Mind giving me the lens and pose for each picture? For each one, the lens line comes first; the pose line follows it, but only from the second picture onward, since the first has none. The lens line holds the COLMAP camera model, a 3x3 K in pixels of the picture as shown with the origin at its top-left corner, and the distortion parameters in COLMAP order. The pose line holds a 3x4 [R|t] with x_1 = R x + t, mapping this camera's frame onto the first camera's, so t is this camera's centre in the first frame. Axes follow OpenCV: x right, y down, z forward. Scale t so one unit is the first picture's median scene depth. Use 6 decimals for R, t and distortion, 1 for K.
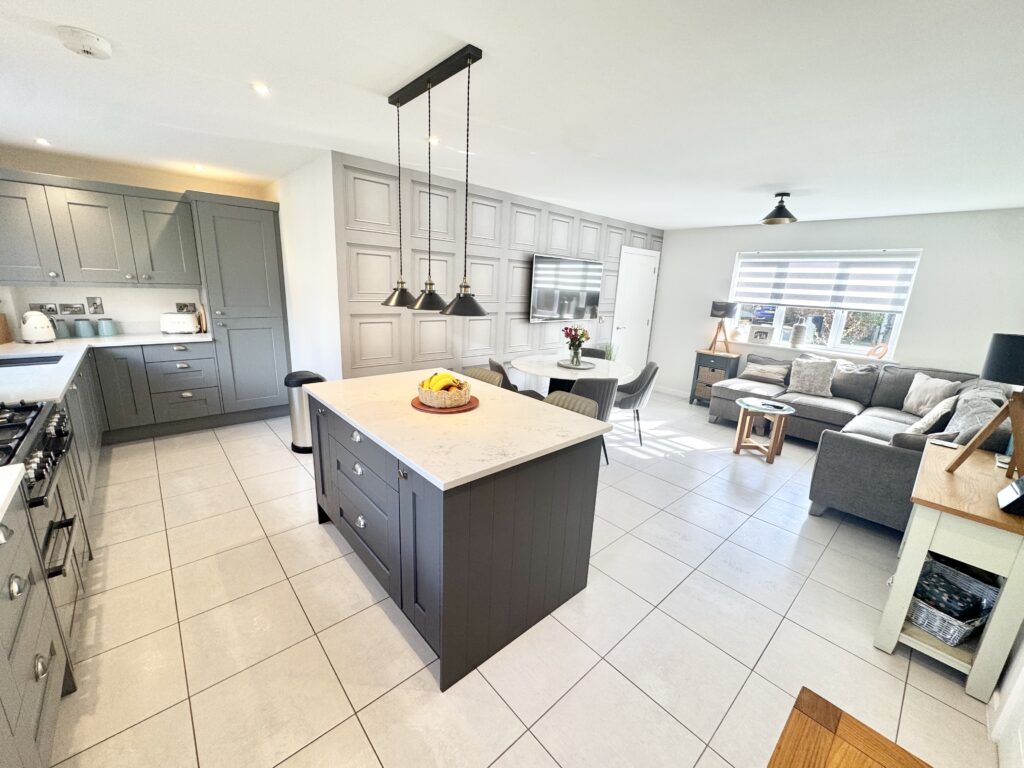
lens RADIAL K [[409.6, 0, 510.2], [0, 409.6, 384.8], [0, 0, 1]] dist [0.001626, -0.000012]
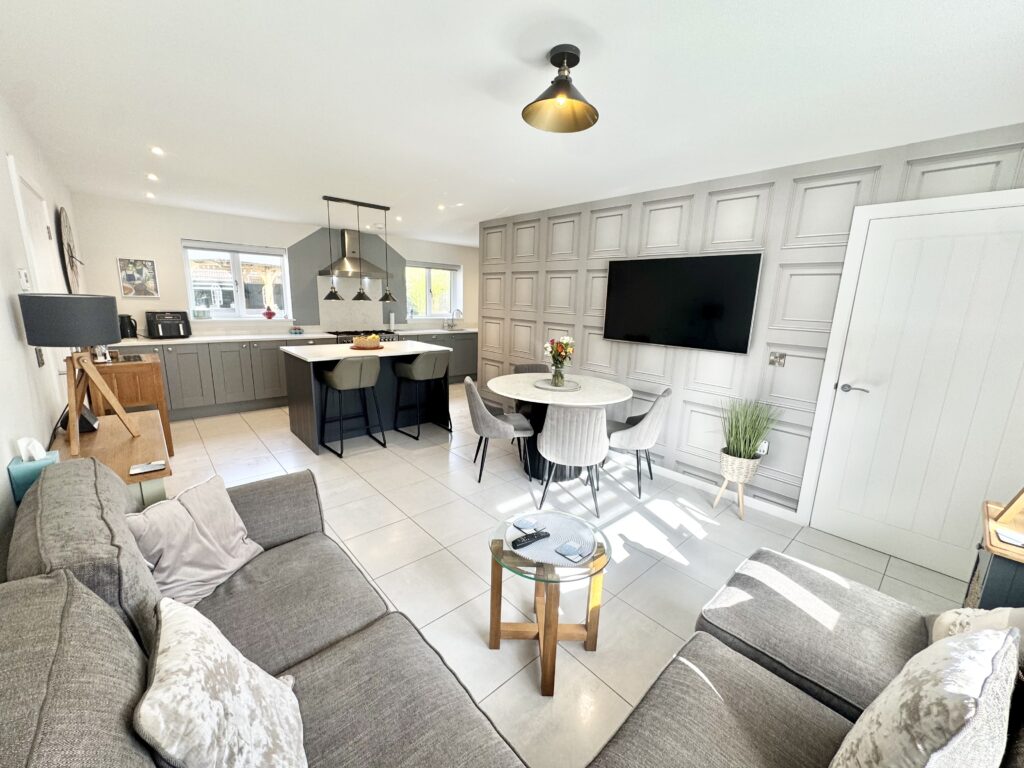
lens RADIAL K [[409.6, 0, 512.6], [0, 409.6, 384.6], [0, 0, 1]] dist [0.001626, -0.000012]
pose [[0.002190, 0.160358, -0.987056, 1.110630], [-0.274735, 0.949173, 0.153594, -0.172213], [0.961518, 0.270842, 0.046135, 0.977526]]
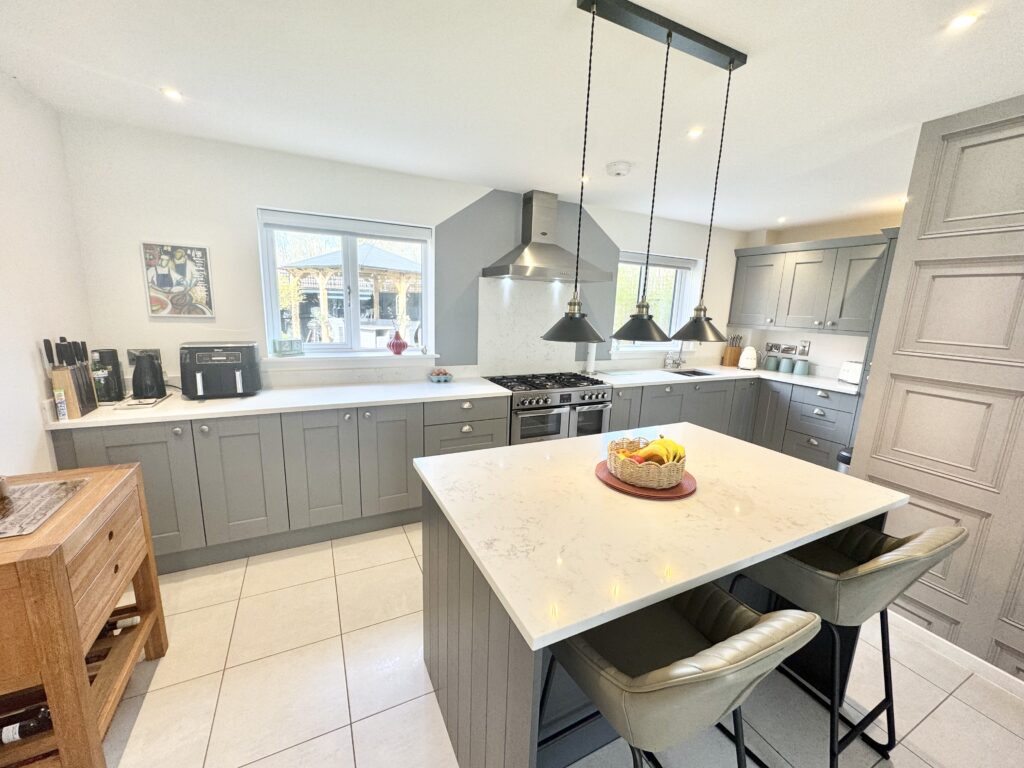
lens RADIAL K [[409.6, 0, 512.1], [0, 409.6, 383.2], [0, 0, 1]] dist [0.001626, -0.000012]
pose [[-0.263890, 0.131381, -0.955563, 0.321315], [-0.283612, 0.936318, 0.207058, -0.109011], [0.921914, 0.325650, -0.209824, 0.528620]]
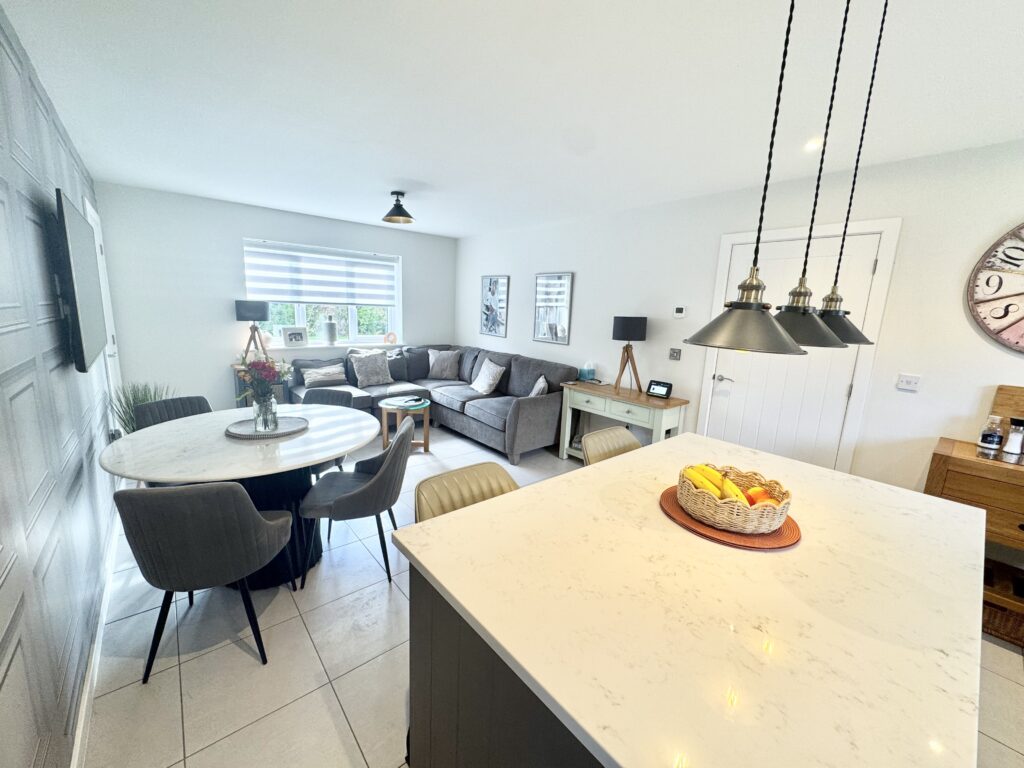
lens RADIAL K [[409.6, 0, 515.1], [0, 409.6, 379.2], [0, 0, 1]] dist [0.001626, -0.000012]
pose [[0.028889, -0.215372, 0.976105, -0.314703], [0.206647, 0.956704, 0.204975, -0.139689], [-0.977989, 0.195787, 0.072144, 0.581749]]
